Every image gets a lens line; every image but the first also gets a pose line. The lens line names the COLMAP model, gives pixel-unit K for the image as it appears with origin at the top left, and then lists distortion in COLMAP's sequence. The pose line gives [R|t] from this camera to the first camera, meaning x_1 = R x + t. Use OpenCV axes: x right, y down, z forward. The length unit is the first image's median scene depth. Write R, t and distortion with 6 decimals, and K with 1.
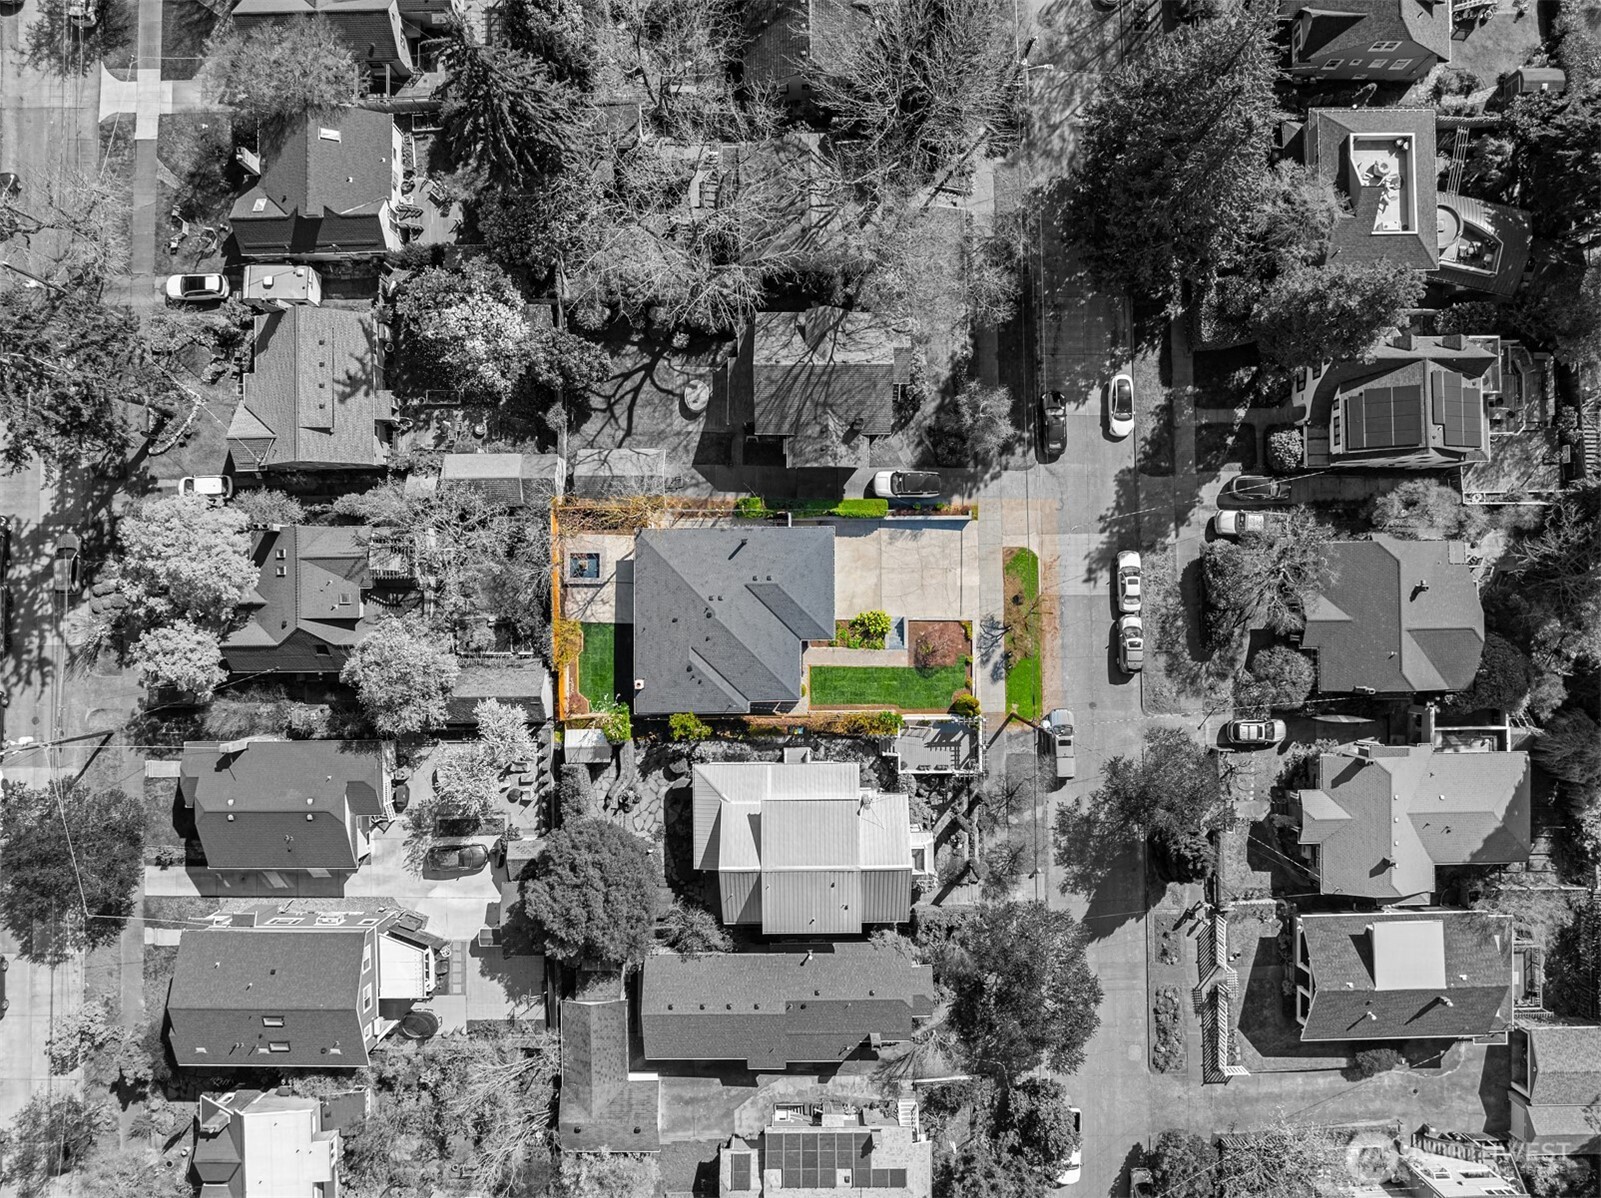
lens RADIAL K [[1117.4, 0, 806.4], [0, 1117.4, 595.2], [0, 0, 1]] dist [-0.003299, -0.002024]
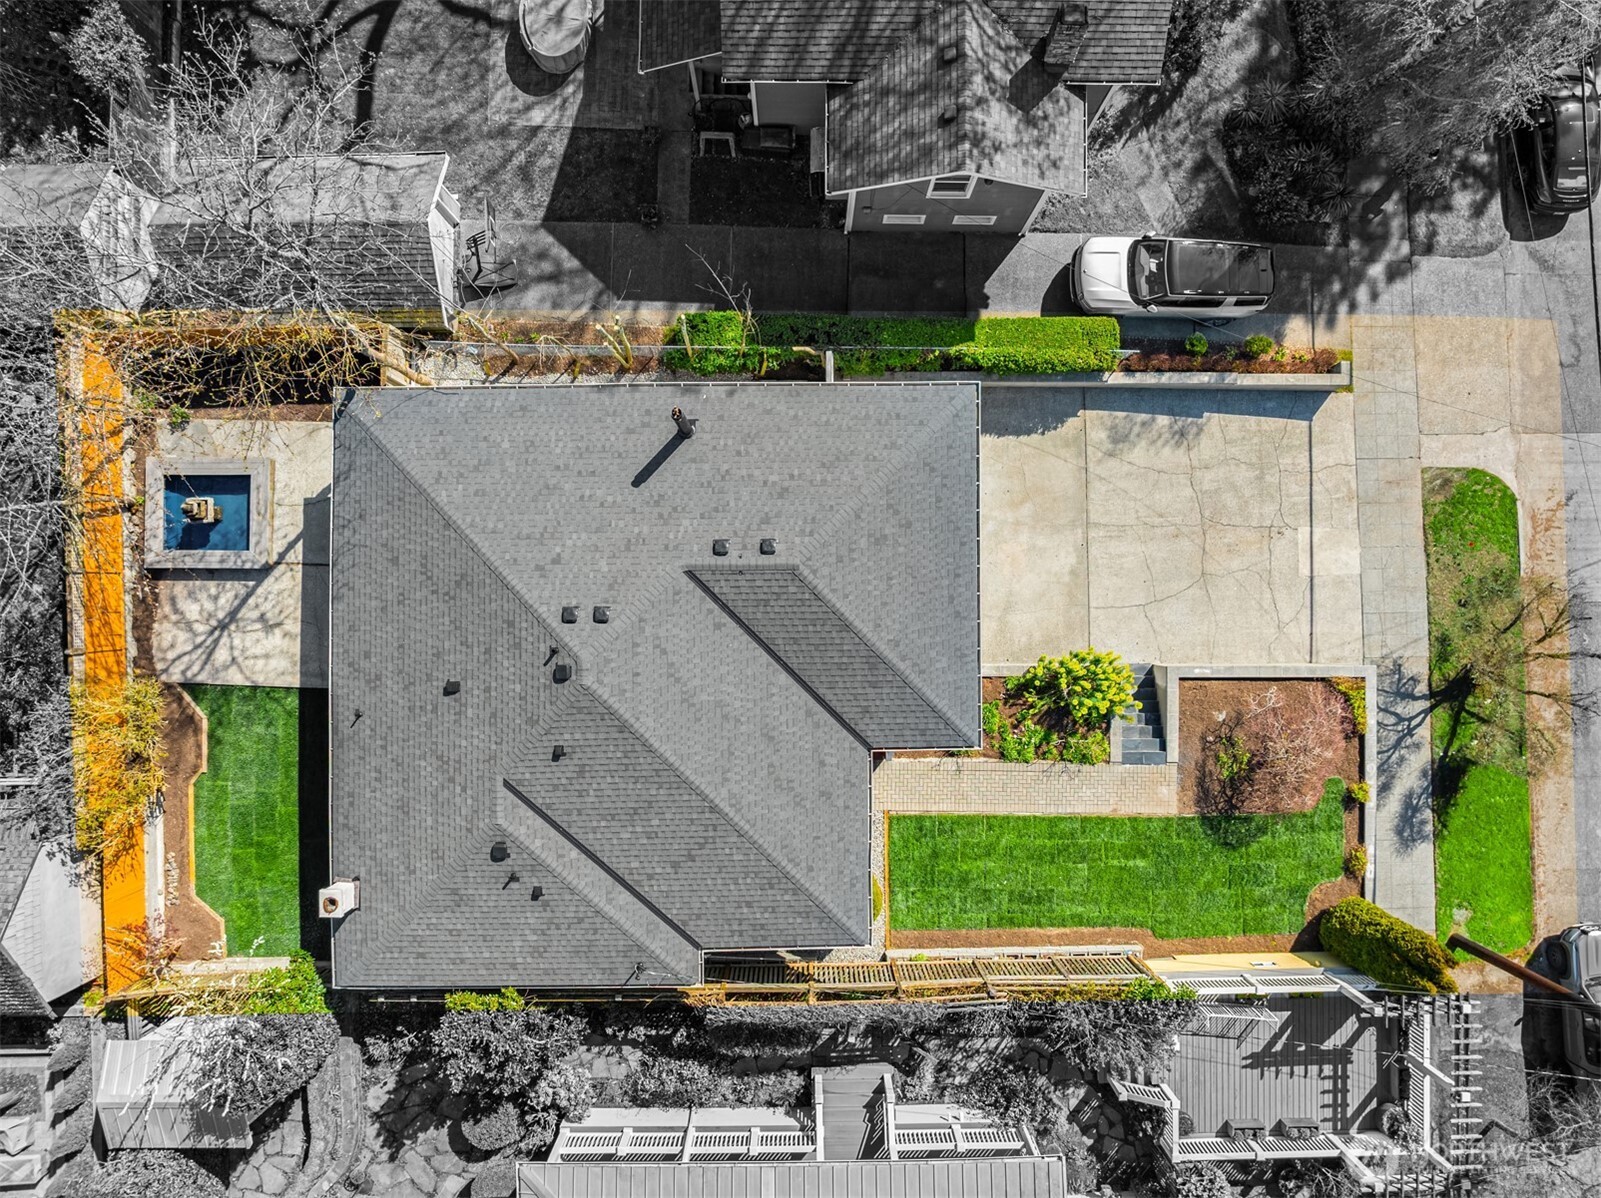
lens RADIAL K [[1117.4, 0, 797.0], [0, 1117.4, 602.7], [0, 0, 1]] dist [-0.003299, -0.002024]
pose [[0.999969, 0.000060, -0.007876, -0.021891], [-0.000002, 0.999973, 0.007328, -0.002507], [0.007876, -0.007328, 0.999942, 0.665274]]
